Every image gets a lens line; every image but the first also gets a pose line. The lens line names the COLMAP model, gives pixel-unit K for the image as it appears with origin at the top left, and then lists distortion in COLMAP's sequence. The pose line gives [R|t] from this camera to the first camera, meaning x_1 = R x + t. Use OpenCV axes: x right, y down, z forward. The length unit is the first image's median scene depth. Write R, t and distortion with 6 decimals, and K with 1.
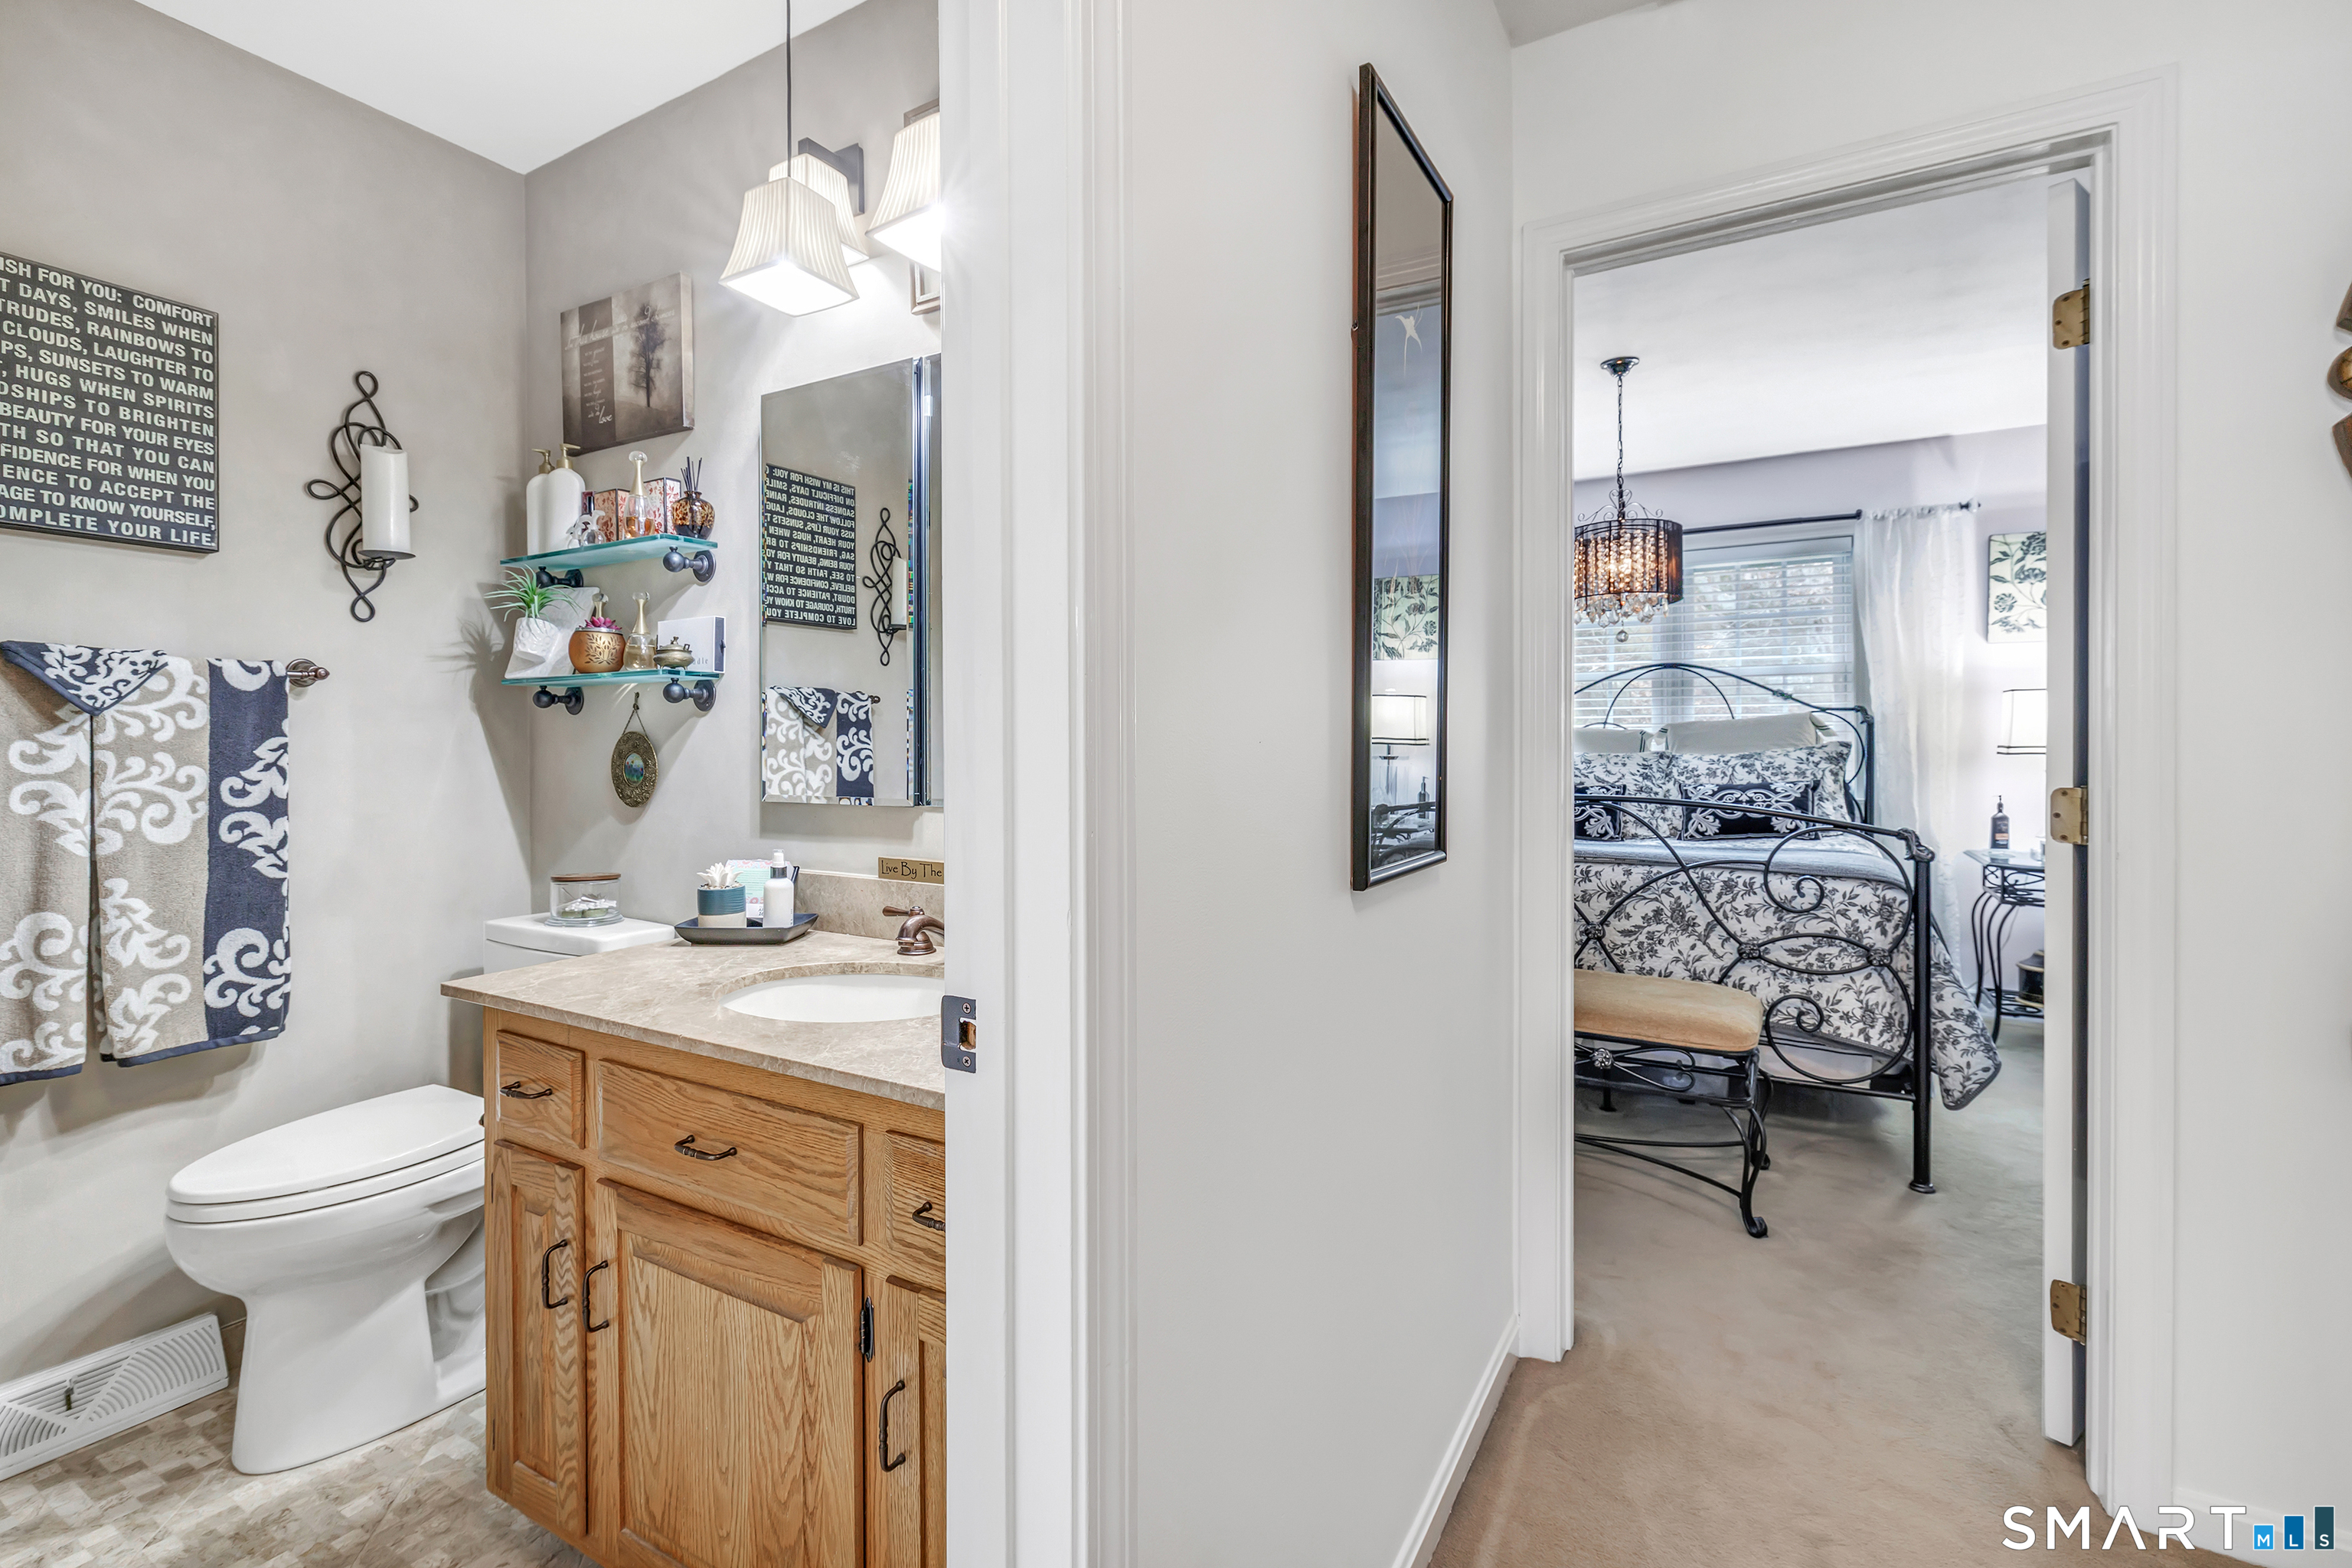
lens RADIAL K [[1058.9, 0, 1165.2], [0, 1058.9, 767.5], [0, 0, 1]] dist [-0.002559, 0.000139]
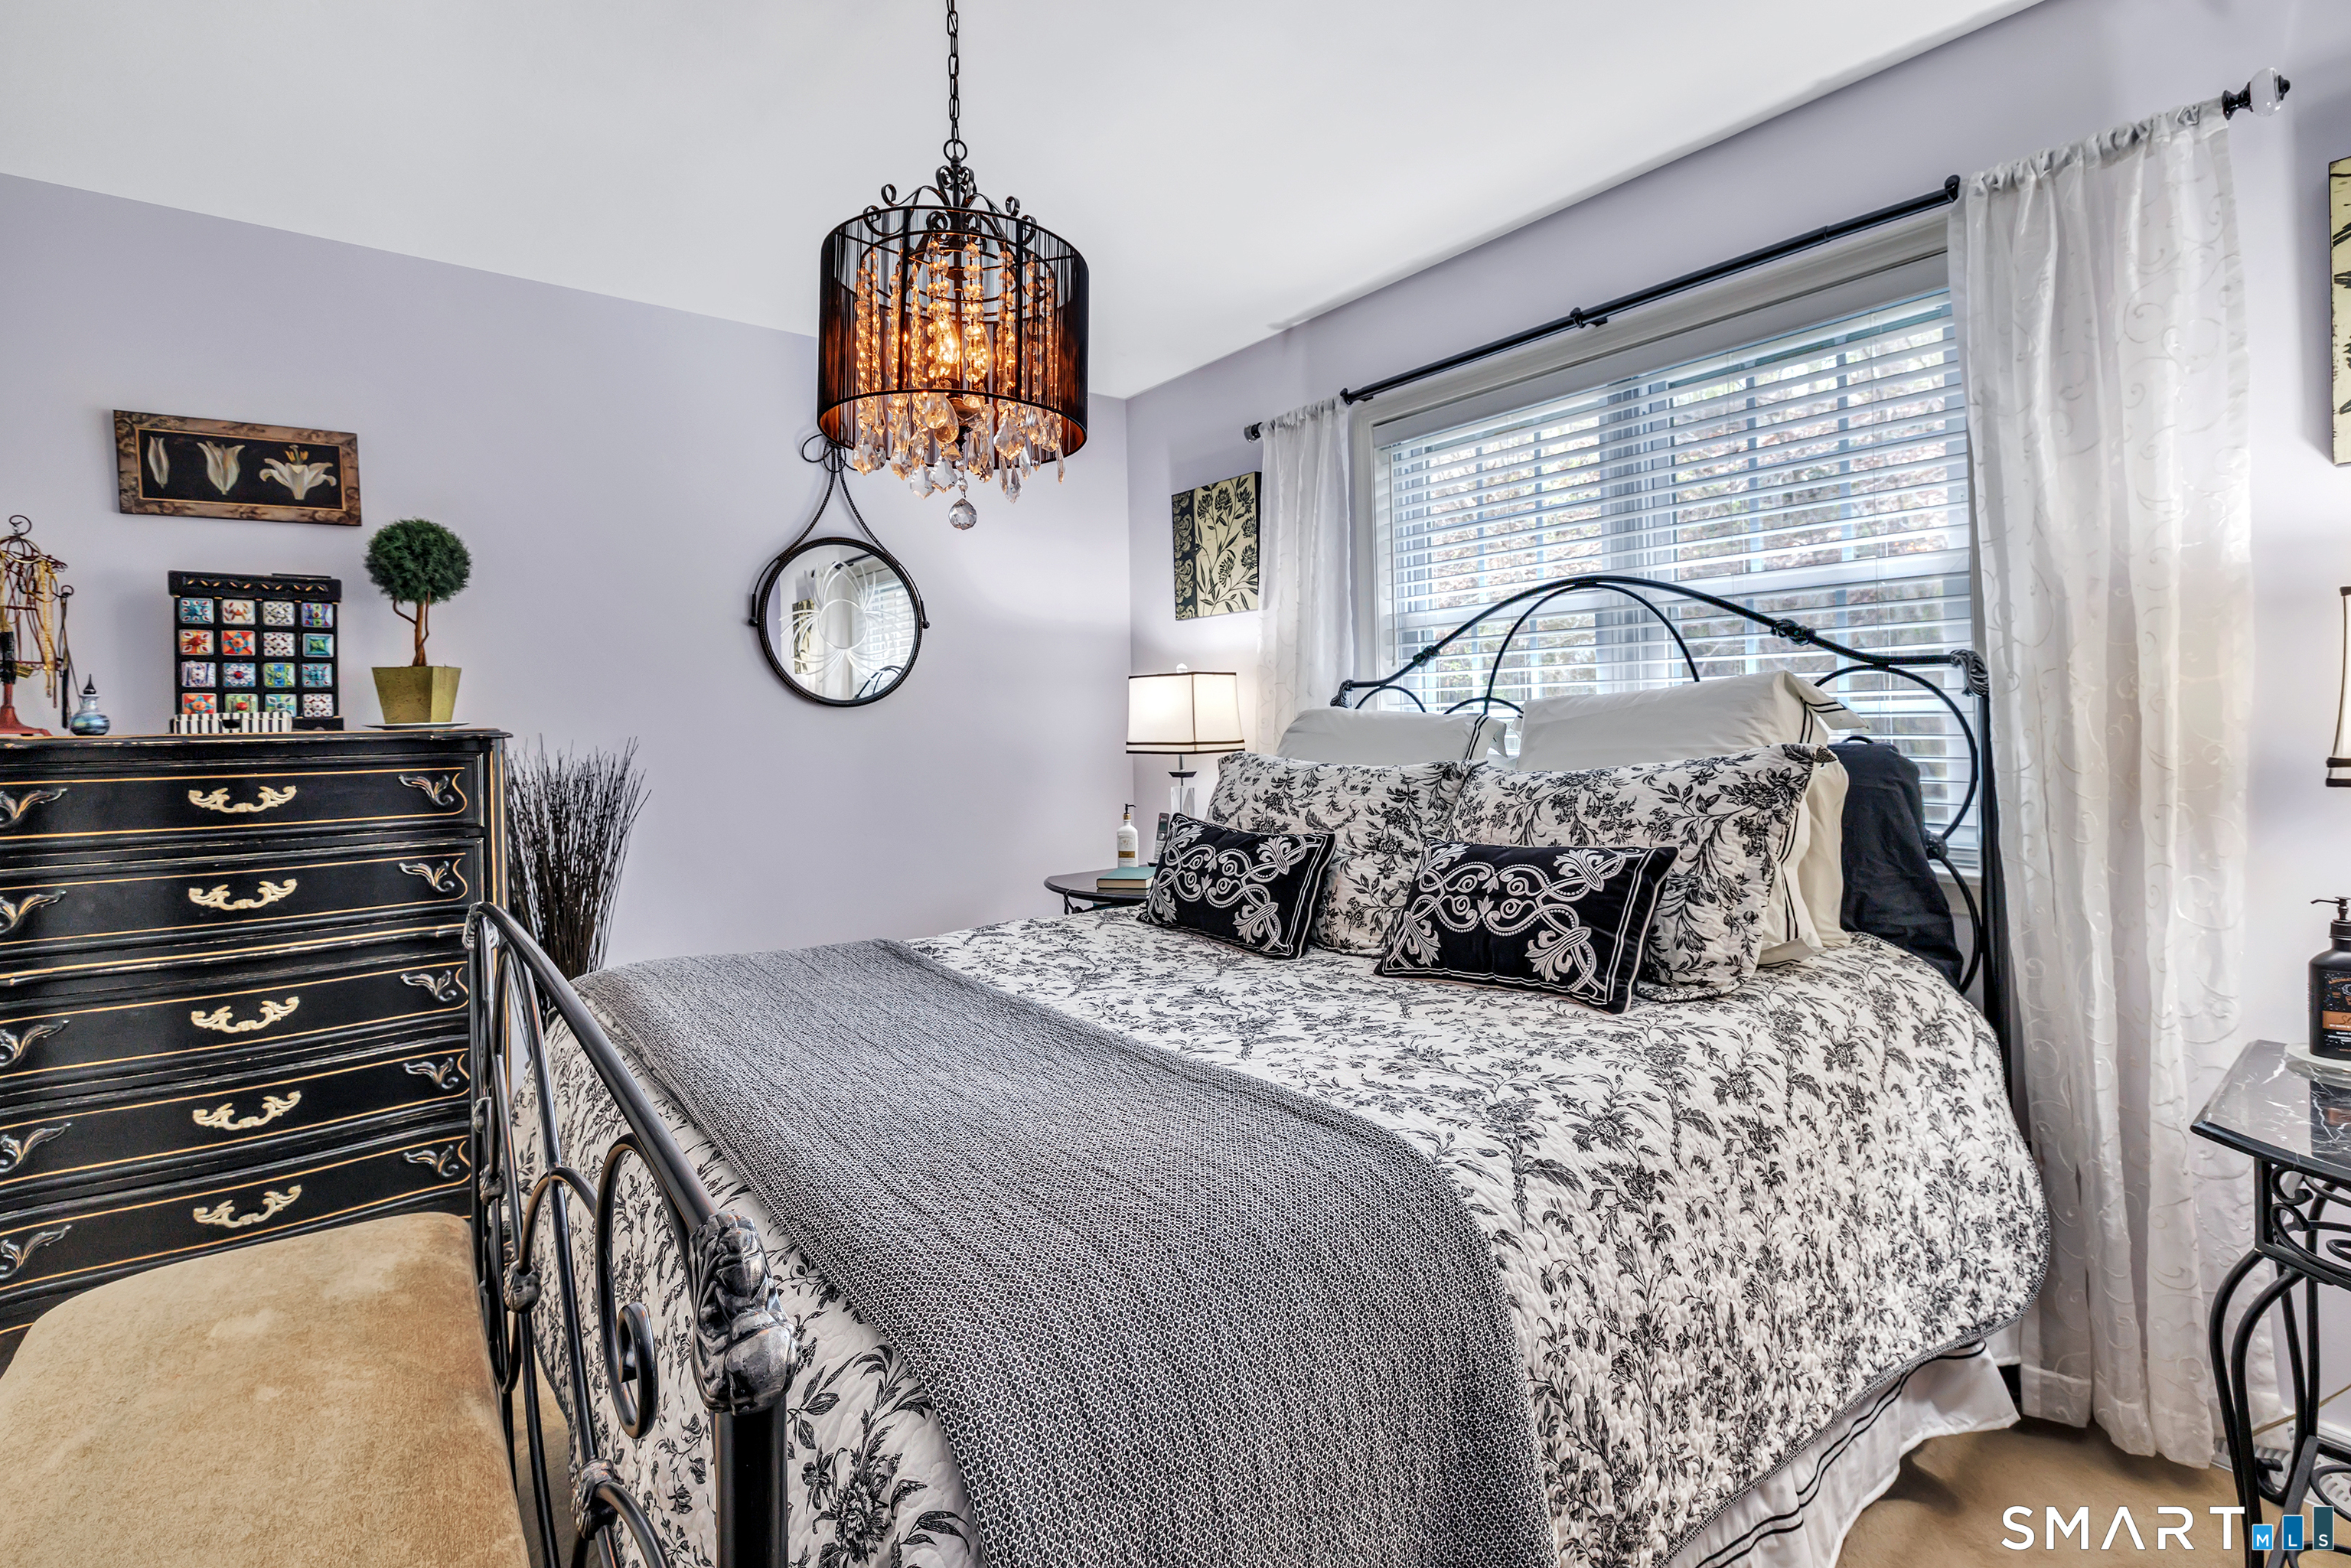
lens RADIAL K [[1091.5, 0, 1209.5], [0, 1091.5, 708.8], [0, 0, 1]] dist [-0.003186, -0.000691]
pose [[0.929243, -0.013375, -0.369227, 0.556458], [0.003912, 0.999645, -0.026365, -0.026885], [0.369448, 0.023055, 0.928965, 0.517420]]
